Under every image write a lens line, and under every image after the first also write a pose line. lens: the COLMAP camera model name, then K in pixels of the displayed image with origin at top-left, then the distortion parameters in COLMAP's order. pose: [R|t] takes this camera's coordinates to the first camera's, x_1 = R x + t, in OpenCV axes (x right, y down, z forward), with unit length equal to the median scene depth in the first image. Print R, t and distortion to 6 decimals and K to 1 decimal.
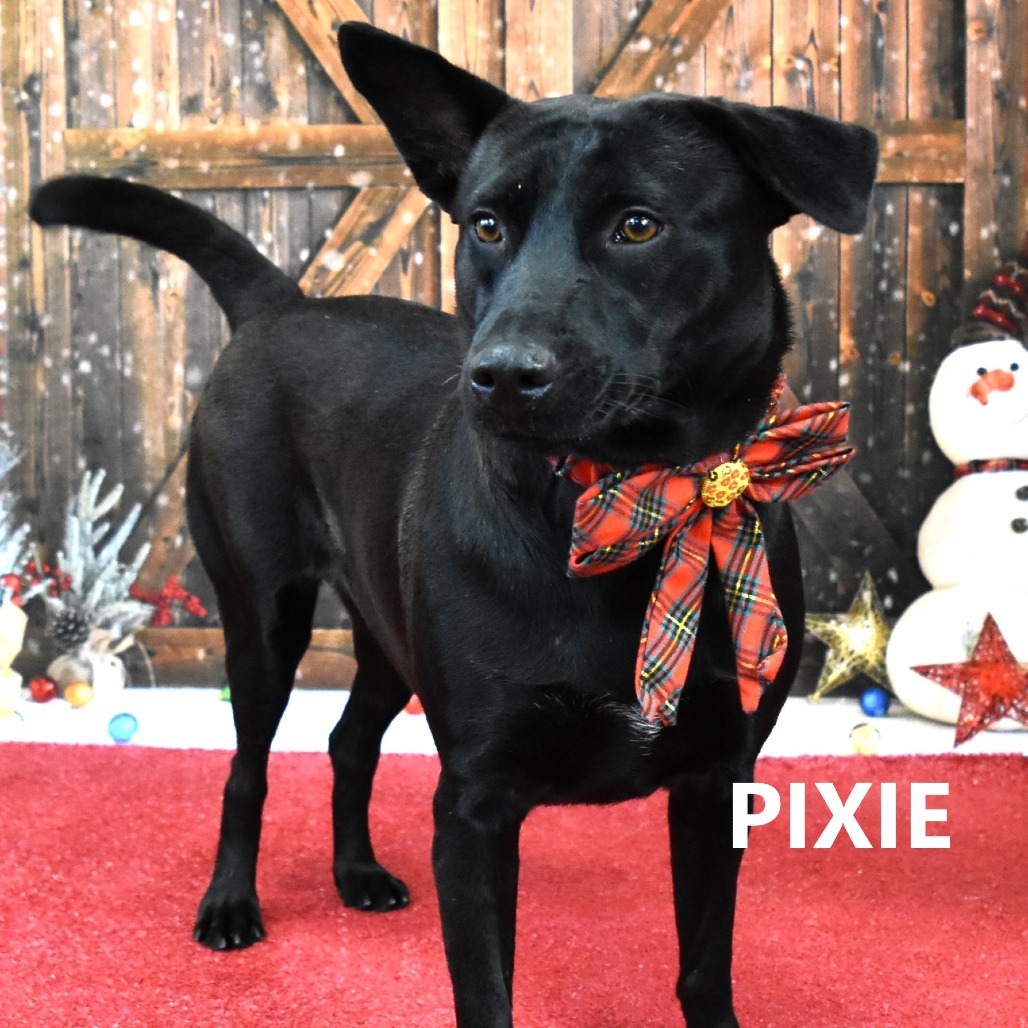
lens RADIAL K [[3582.1, 0, 514.7], [0, 3582.1, 514.9], [0, 0, 1]] dist [-0.674092, -1.421592]
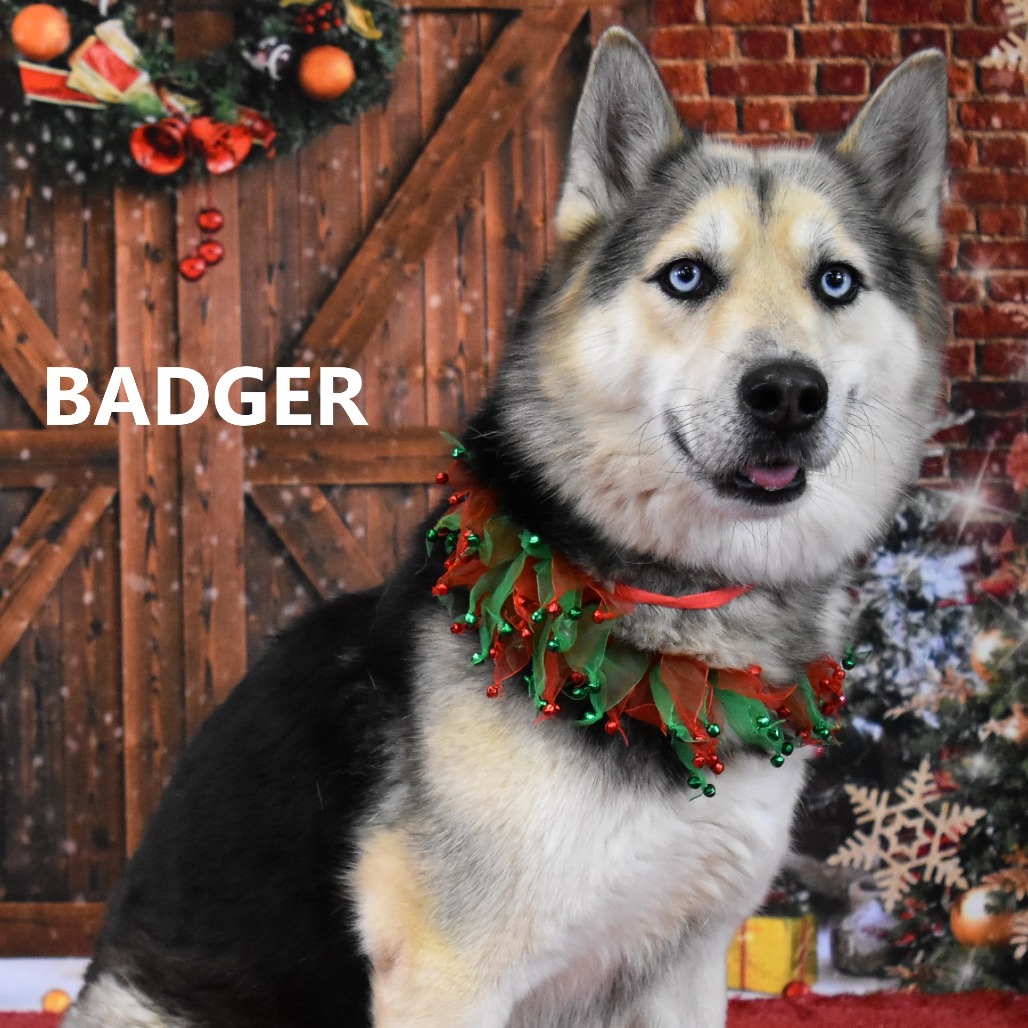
lens RADIAL K [[3706.8, 0, 513.0], [0, 3706.8, 516.4], [0, 0, 1]] dist [-0.046705, -4.826983]
pose [[0.996111, -0.010335, 0.087493, -0.000518], [0.016918, 0.997053, -0.074831, 0.002132], [-0.086462, 0.076021, 0.993350, -0.118624]]
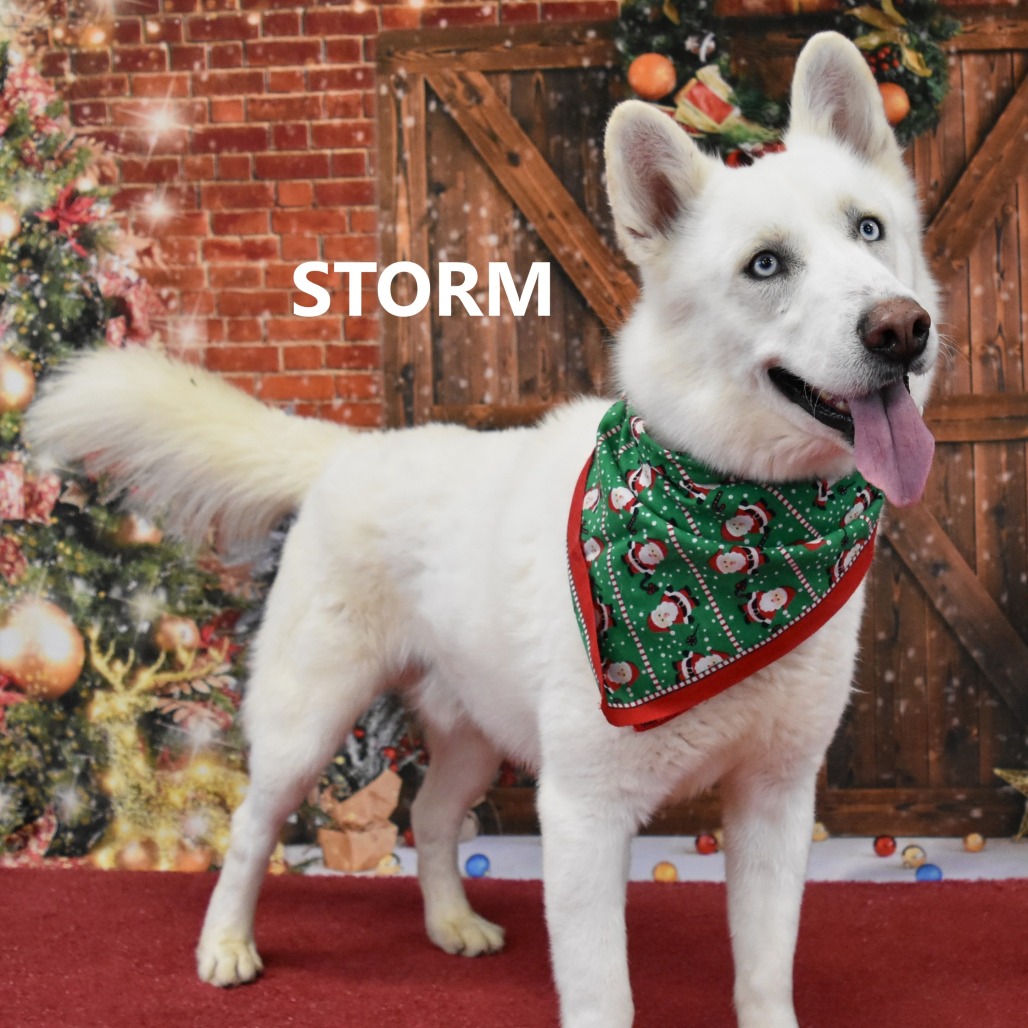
lens RADIAL K [[3170.8, 0, 514.5], [0, 3170.8, 528.2], [0, 0, 1]] dist [0.067864, -2.281719]
pose [[0.996590, -0.016615, -0.080821, -0.001905], [0.012014, 0.998297, -0.057089, 0.003854], [0.081632, 0.055923, 0.995092, -0.166498]]
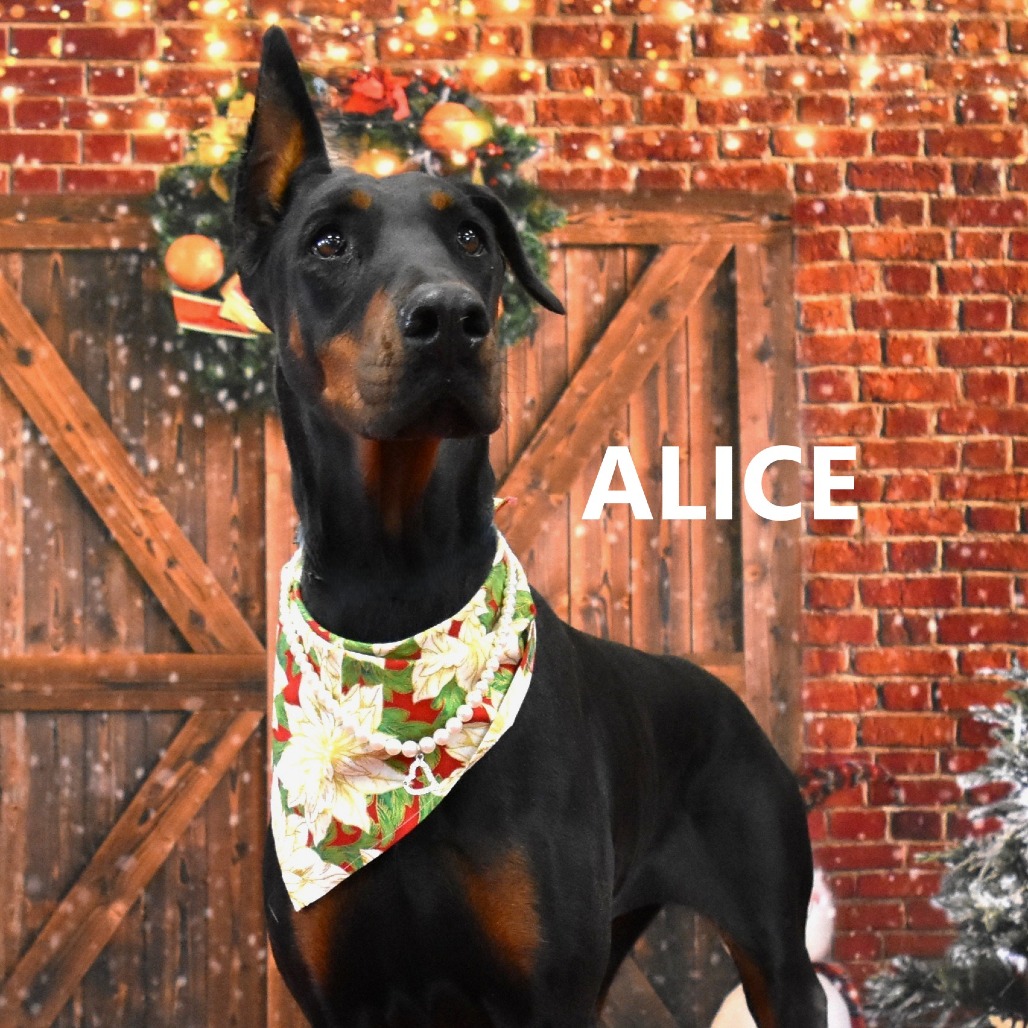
lens RADIAL K [[3752.9, 0, 513.6], [0, 3752.9, 513.9], [0, 0, 1]] dist [-0.172304, 0.667612]
pose [[0.998853, 0.003360, 0.047774, -0.000474], [0.003107, 0.990889, -0.134644, 0.002243], [-0.047791, 0.134638, 0.989742, -0.141135]]
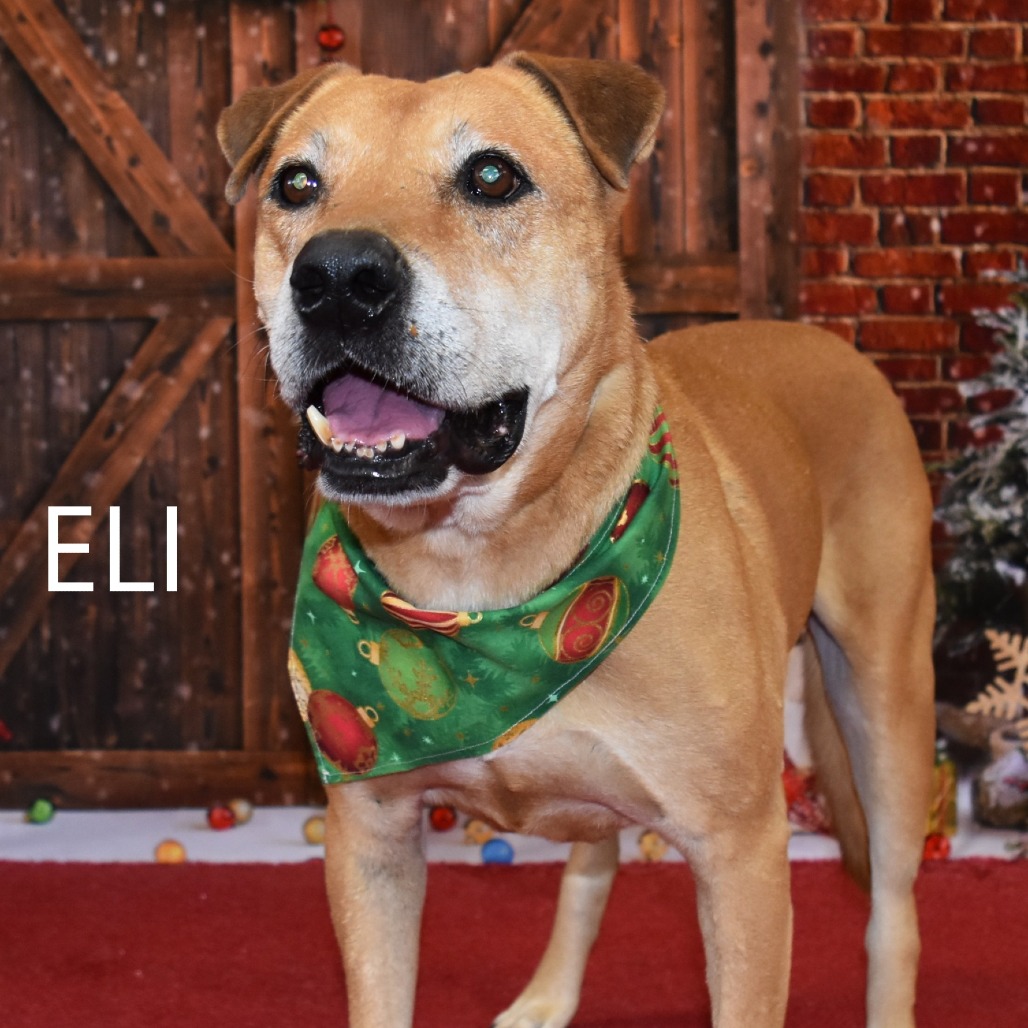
lens RADIAL K [[3706.8, 0, 513.0], [0, 3706.8, 516.4], [0, 0, 1]] dist [-0.046705, -4.826983]
pose [[0.998579, -0.008313, 0.052646, 0.002072], [0.009966, 0.999463, -0.031212, -0.000533], [-0.052358, 0.031692, 0.998125, -0.072572]]
